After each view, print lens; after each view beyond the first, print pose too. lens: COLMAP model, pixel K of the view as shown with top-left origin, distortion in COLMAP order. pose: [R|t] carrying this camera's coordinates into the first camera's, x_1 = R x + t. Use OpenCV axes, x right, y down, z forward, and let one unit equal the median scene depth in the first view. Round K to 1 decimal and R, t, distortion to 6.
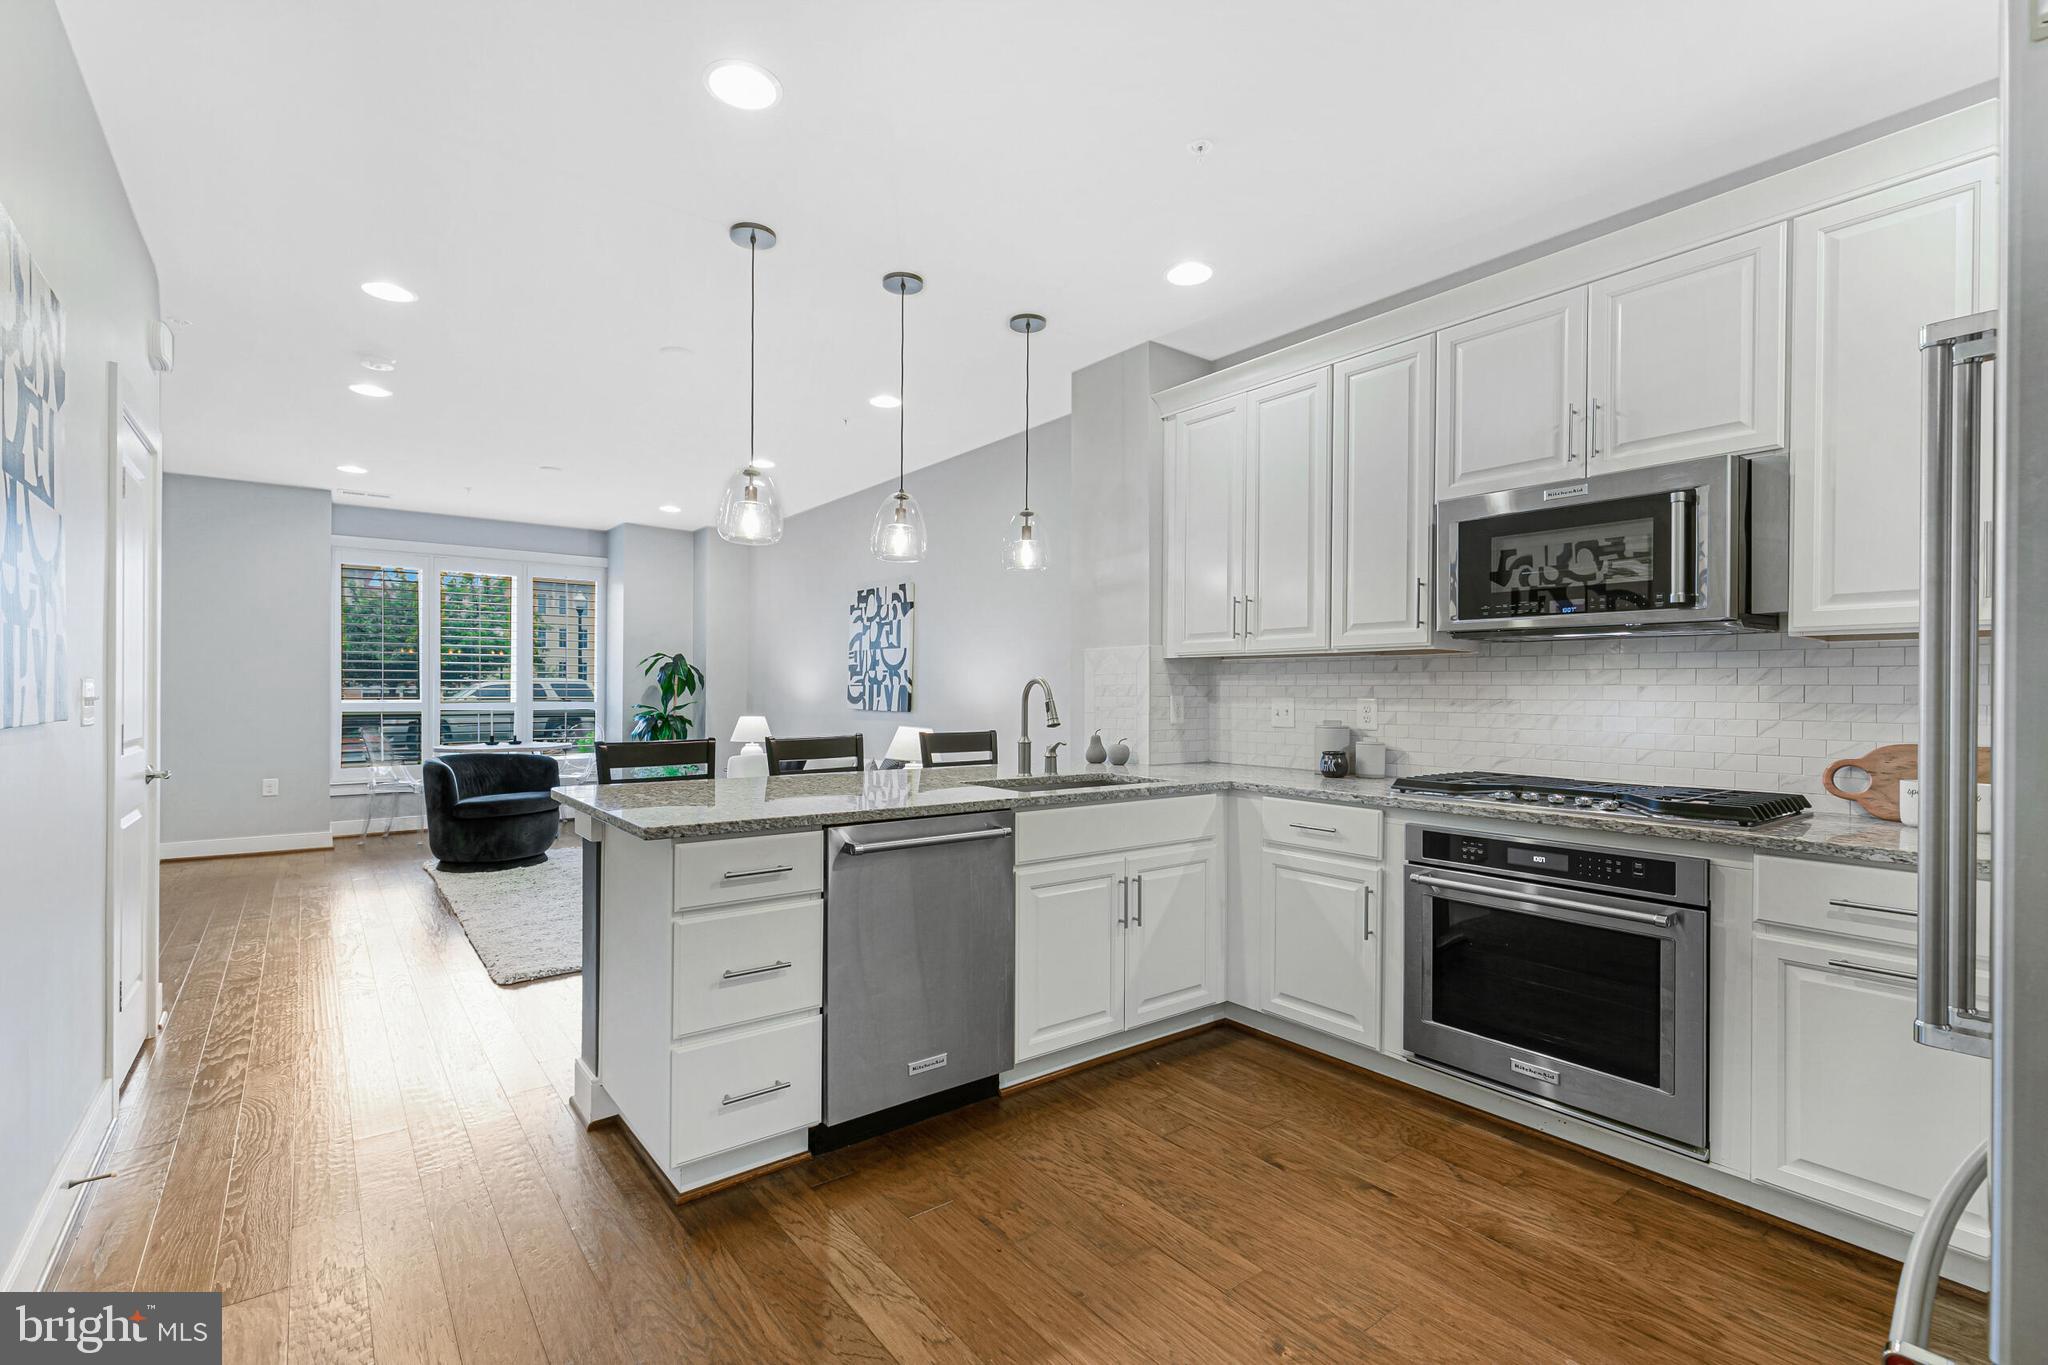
lens RADIAL K [[914.6, 0, 1014.2], [0, 914.6, 693.5], [0, 0, 1]] dist [0.007239, -0.003126]
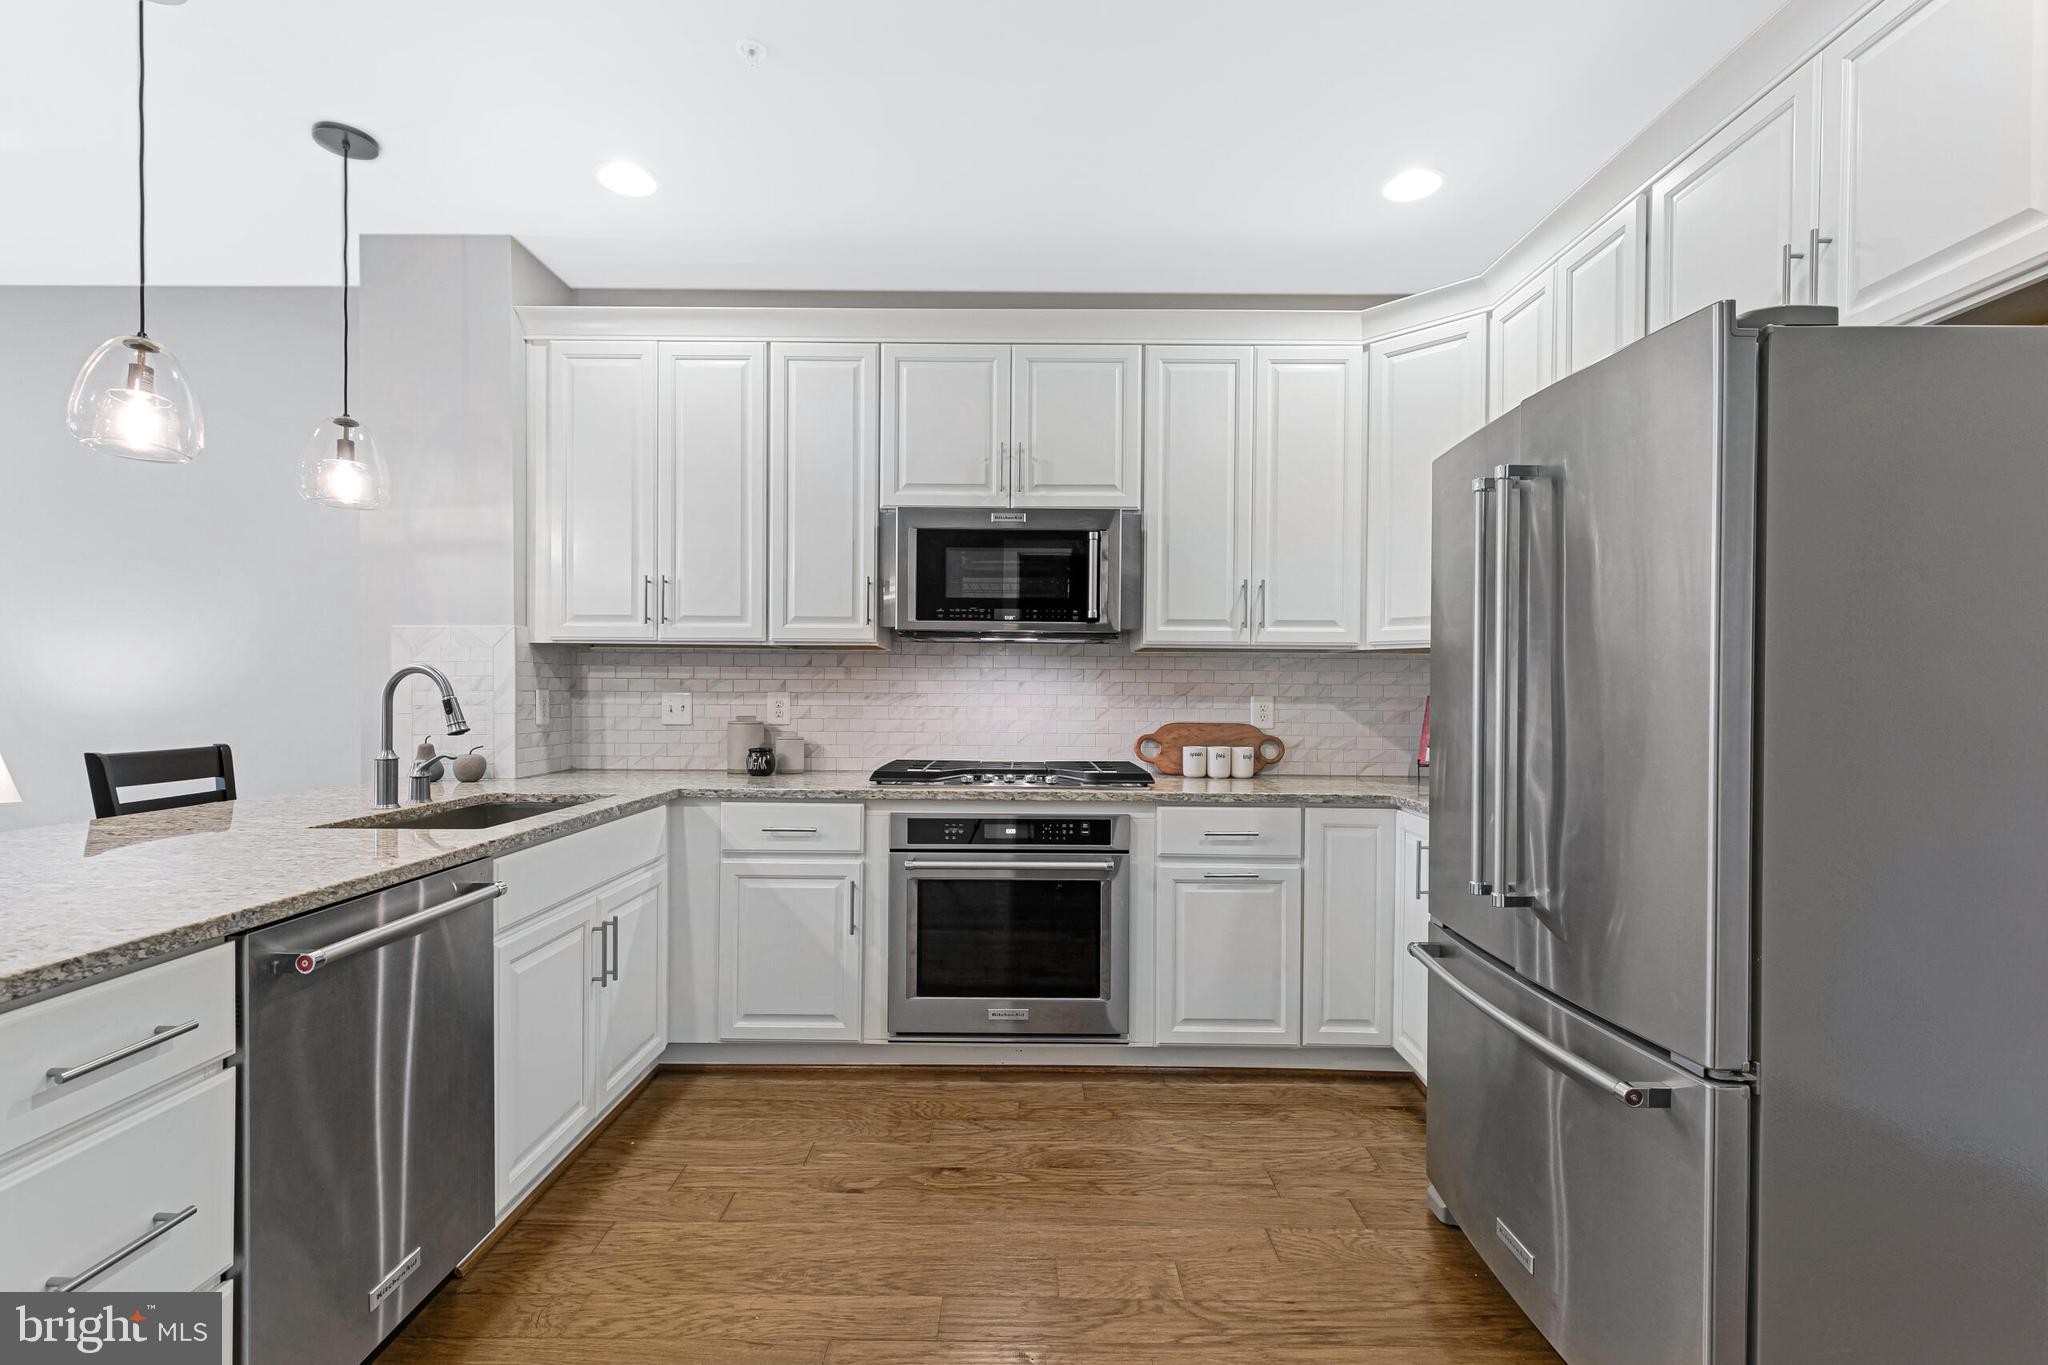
lens RADIAL K [[914.6, 0, 1023.5], [0, 914.6, 693.4], [0, 0, 1]] dist [0.007239, -0.003126]
pose [[0.608354, -0.003995, 0.793655, -0.228297], [-0.002621, 0.999972, 0.007042, -0.001310], [-0.793661, -0.006365, 0.608327, 0.191819]]
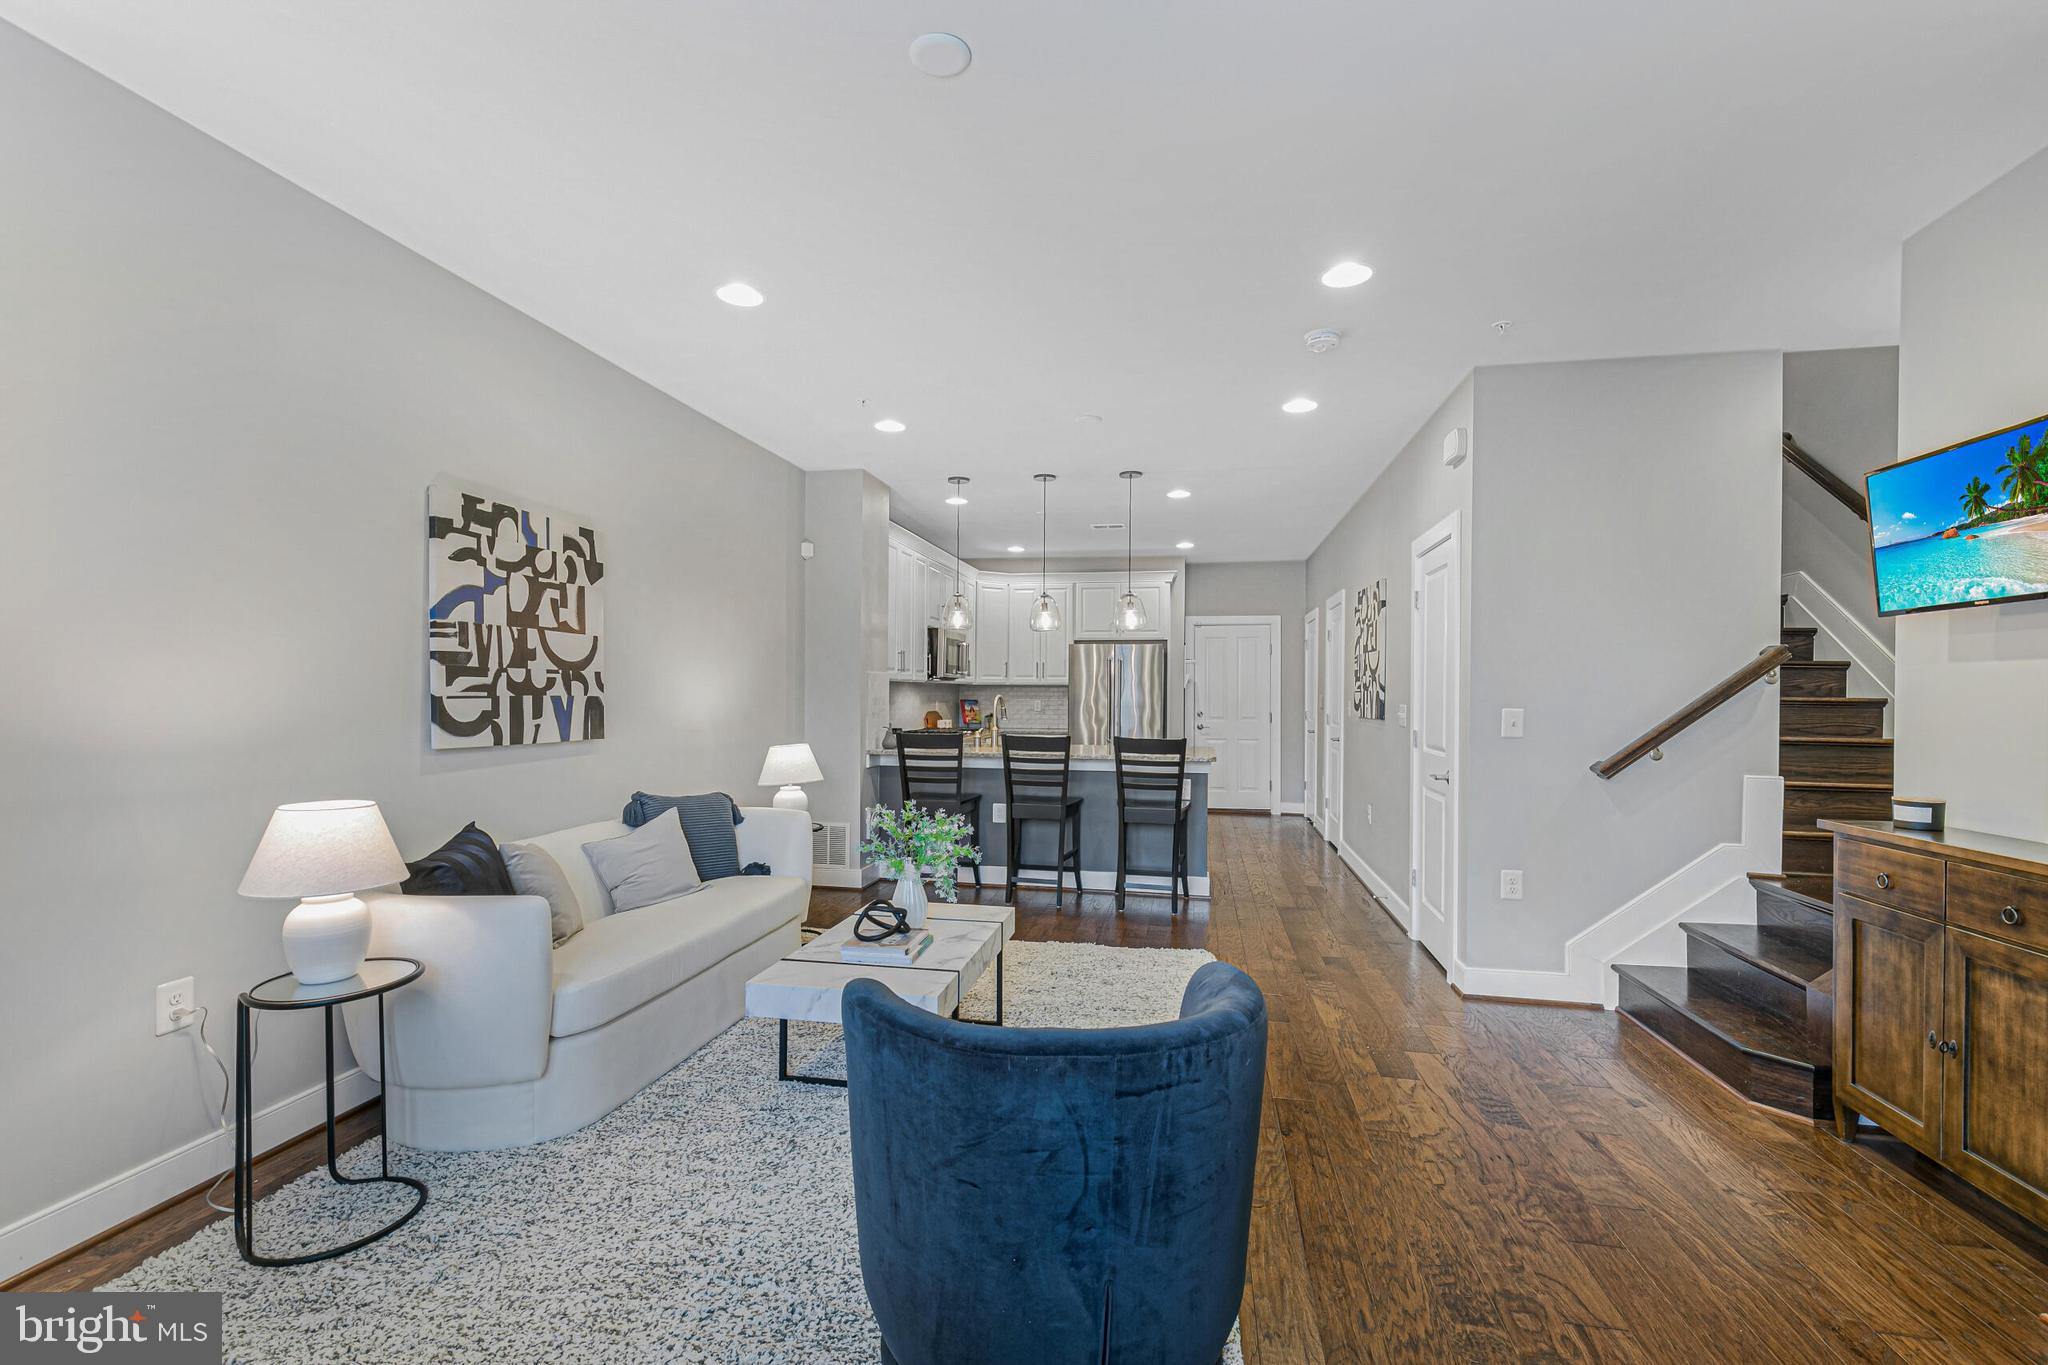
lens RADIAL K [[914.6, 0, 1001.9], [0, 914.6, 689.5], [0, 0, 1]] dist [0.007239, -0.003126]
pose [[-0.651317, -0.010022, 0.758740, -1.335233], [-0.011268, 0.999930, 0.003535, -0.032725], [-0.758722, -0.006247, -0.651384, 2.077330]]
